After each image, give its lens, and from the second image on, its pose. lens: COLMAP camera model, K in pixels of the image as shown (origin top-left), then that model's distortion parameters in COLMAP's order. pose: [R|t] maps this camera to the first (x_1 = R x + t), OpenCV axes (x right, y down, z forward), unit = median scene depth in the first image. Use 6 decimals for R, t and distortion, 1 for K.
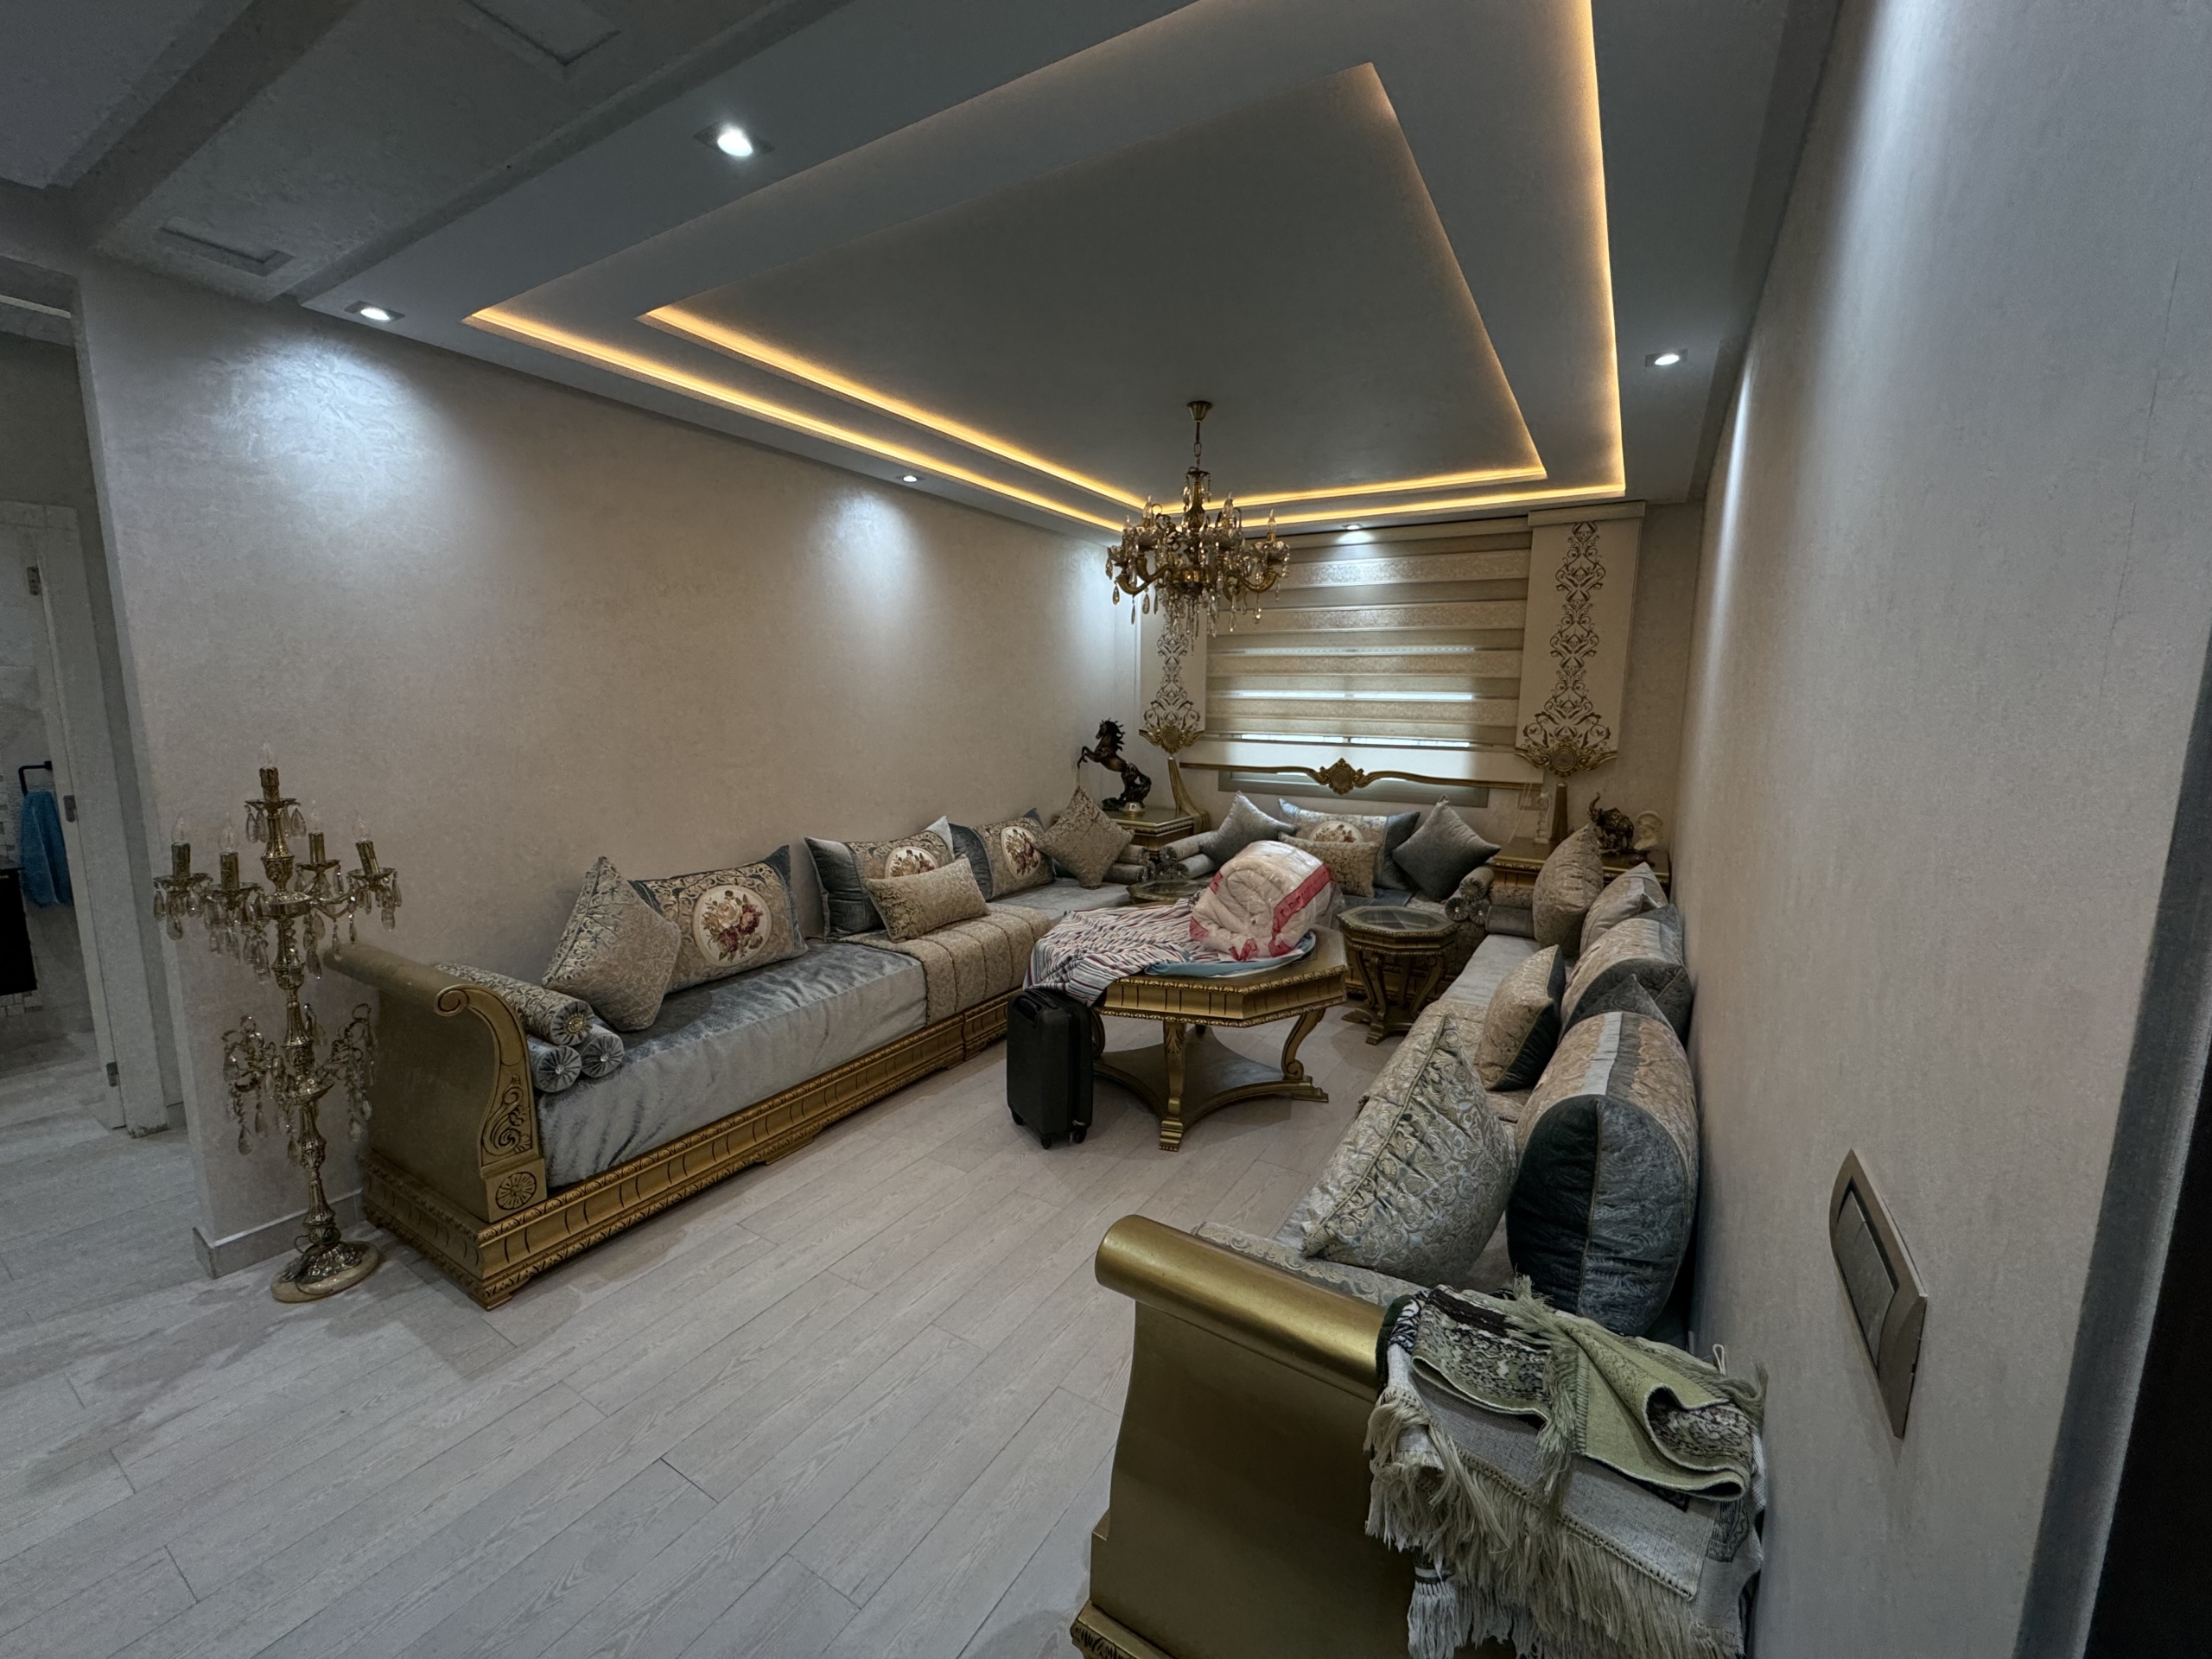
lens RADIAL K [[881.8, 0, 1115.3], [0, 881.8, 827.0], [0, 0, 1]] dist [-0.000228, 0.000014]
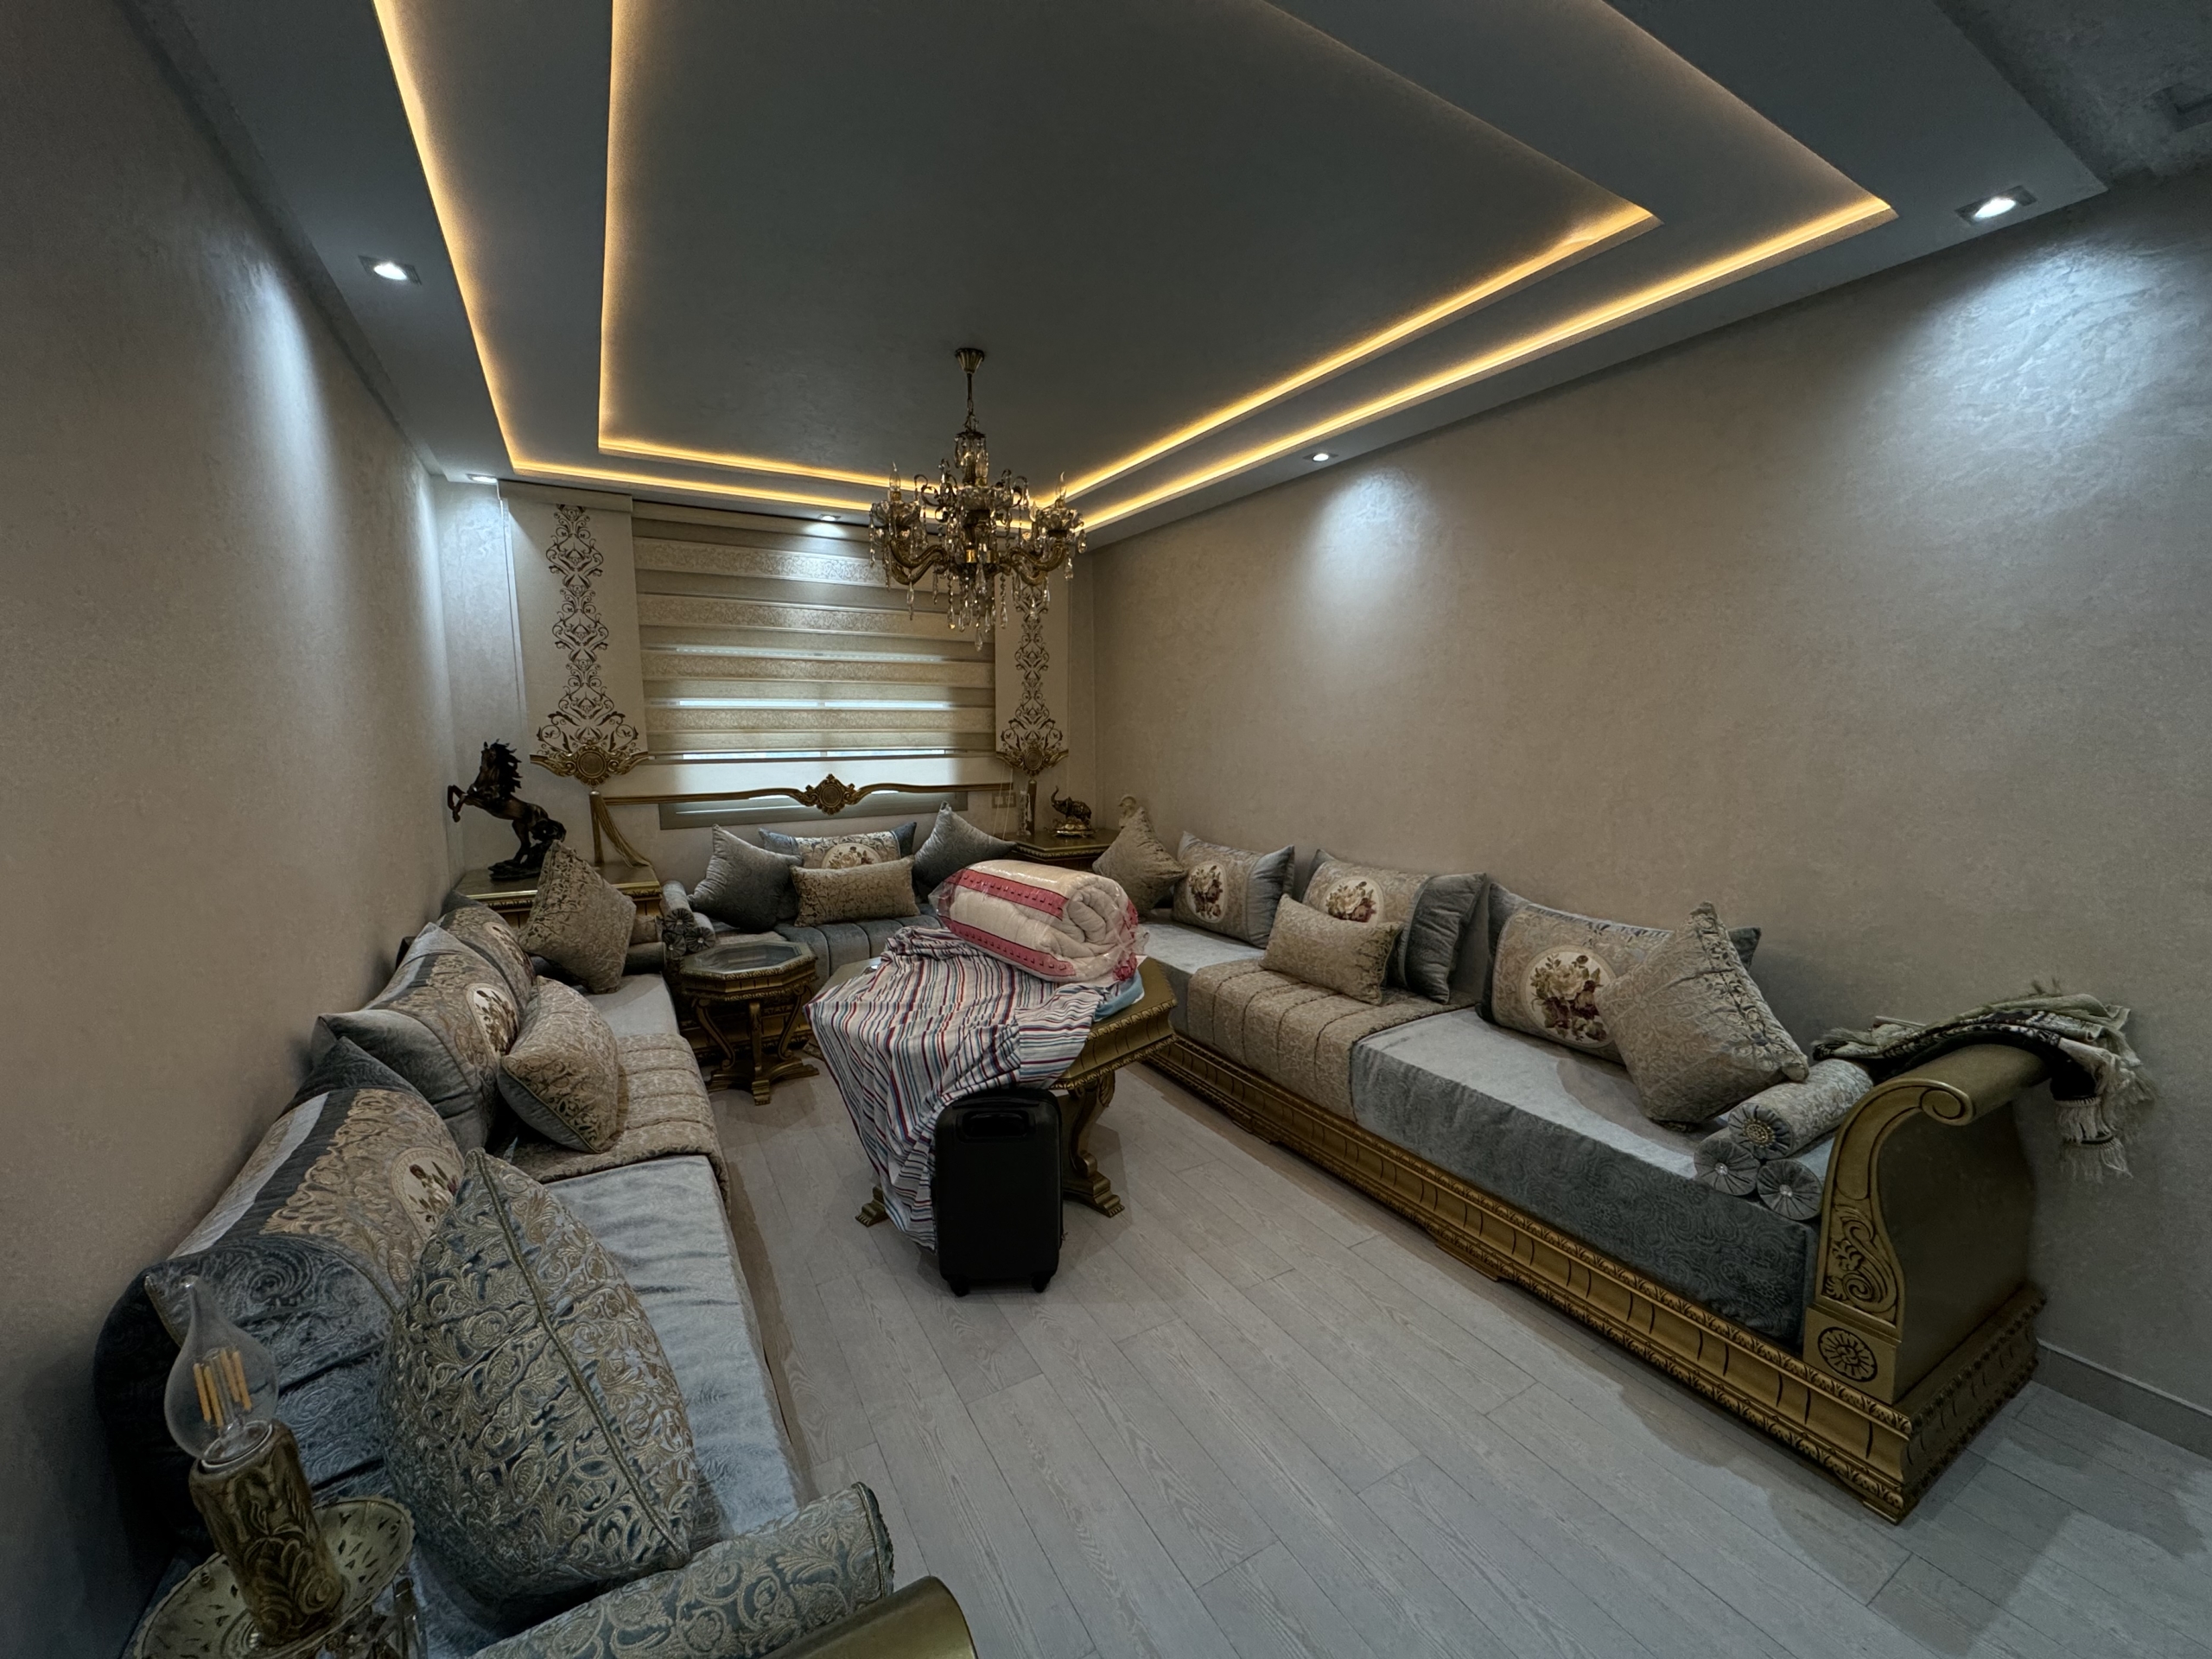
lens RADIAL K [[881.8, 0, 1119.6], [0, 881.8, 835.7], [0, 0, 1]] dist [-0.000228, 0.000014]
pose [[0.465972, -0.131078, 0.875036, -0.401471], [0.132831, 0.988121, 0.077283, -0.046092], [-0.874772, 0.080220, 0.477848, 0.316024]]
